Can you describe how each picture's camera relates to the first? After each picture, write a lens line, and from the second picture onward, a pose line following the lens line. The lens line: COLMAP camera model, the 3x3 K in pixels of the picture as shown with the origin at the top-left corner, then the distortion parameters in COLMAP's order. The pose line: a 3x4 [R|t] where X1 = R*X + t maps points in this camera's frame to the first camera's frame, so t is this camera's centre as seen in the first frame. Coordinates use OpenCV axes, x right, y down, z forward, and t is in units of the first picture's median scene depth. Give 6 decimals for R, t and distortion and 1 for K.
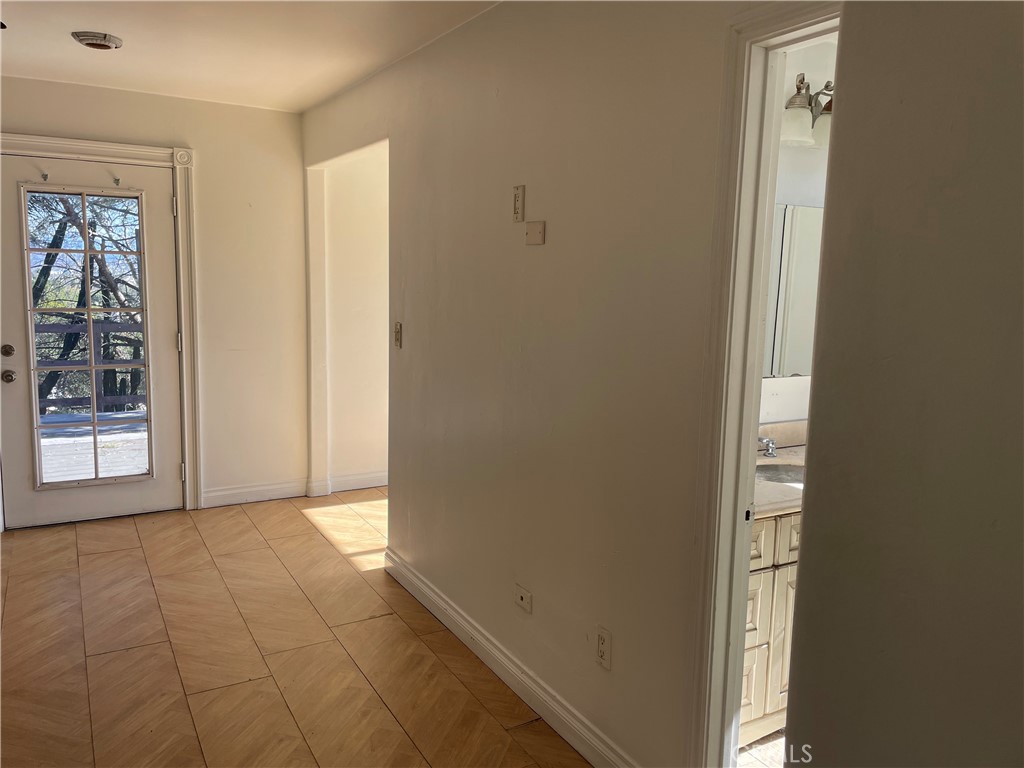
lens RADIAL K [[769.4, 0, 520.0], [0, 769.4, 370.0], [0, 0, 1]] dist [0.105127, -0.143263]
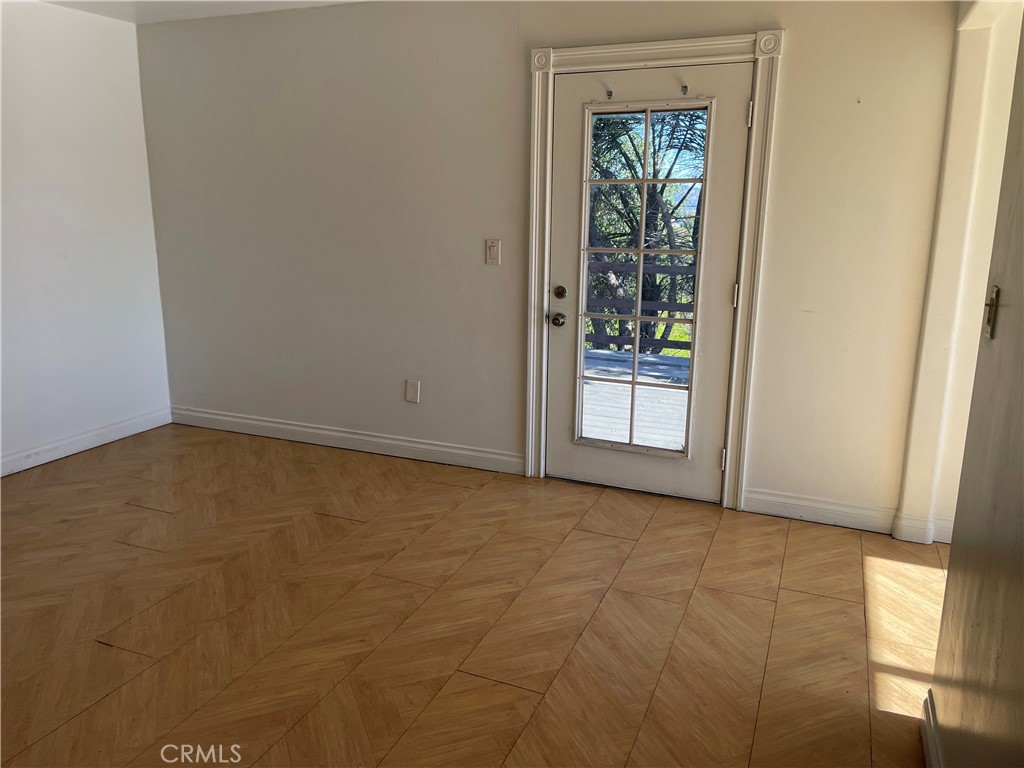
lens RADIAL K [[769.4, 0, 520.0], [0, 769.4, 370.0], [0, 0, 1]] dist [0.105127, -0.143263]
pose [[0.592212, 0.150187, -0.791662, 0.059866], [-0.095122, 0.988637, 0.116397, -0.033045], [0.800148, 0.006373, 0.599769, 0.381154]]
